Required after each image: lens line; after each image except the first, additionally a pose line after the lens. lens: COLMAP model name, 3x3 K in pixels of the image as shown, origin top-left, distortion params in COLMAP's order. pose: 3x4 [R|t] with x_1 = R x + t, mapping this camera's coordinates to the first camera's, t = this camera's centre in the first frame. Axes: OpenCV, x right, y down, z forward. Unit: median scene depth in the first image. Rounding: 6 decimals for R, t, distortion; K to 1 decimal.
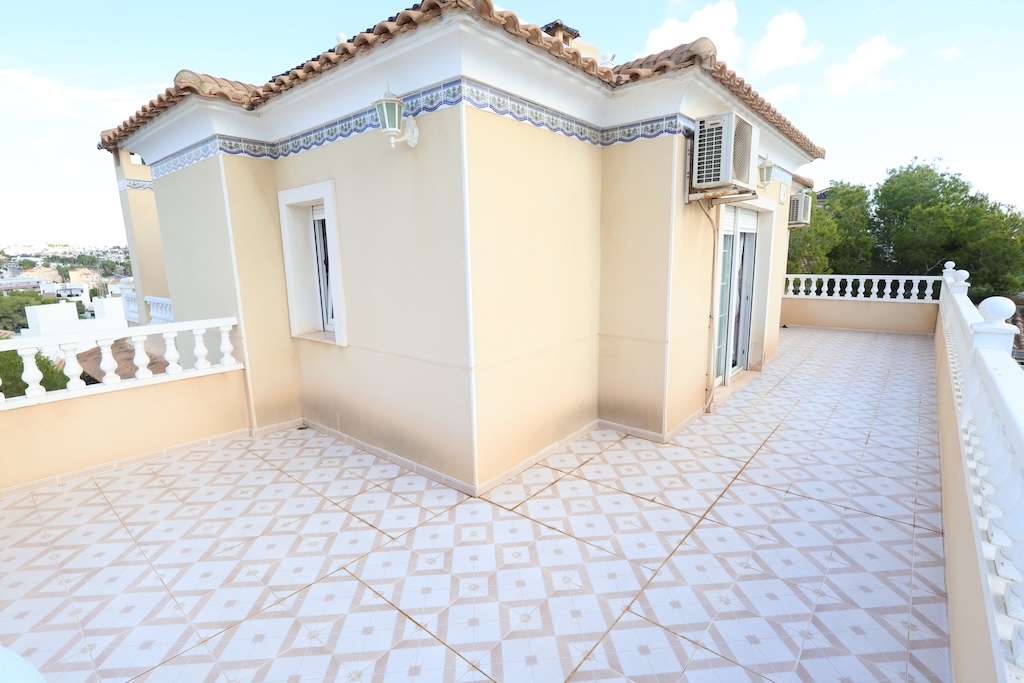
lens RADIAL K [[477.0, 0, 510.1], [0, 477.0, 342.5], [0, 0, 1]] dist [-0.001087, 0.000656]
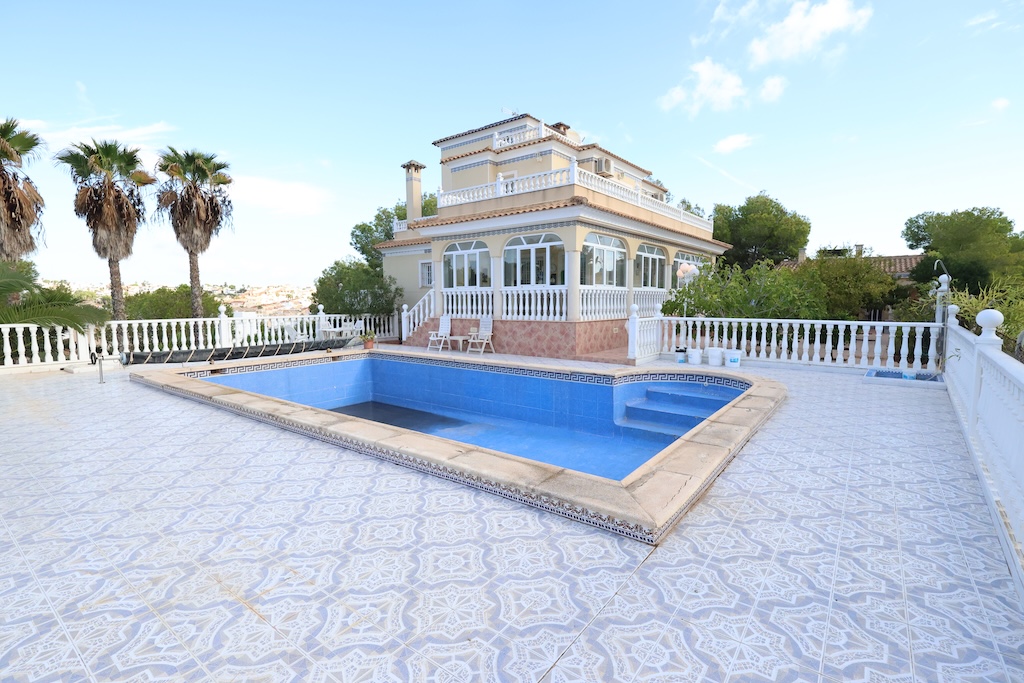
lens RADIAL K [[477.0, 0, 510.1], [0, 477.0, 342.5], [0, 0, 1]] dist [-0.001087, 0.000656]
pose [[0.999495, 0.011305, 0.029703, -0.468794], [-0.008417, 0.995384, -0.095604, 1.438259], [-0.030647, 0.095306, 0.994976, -2.788432]]
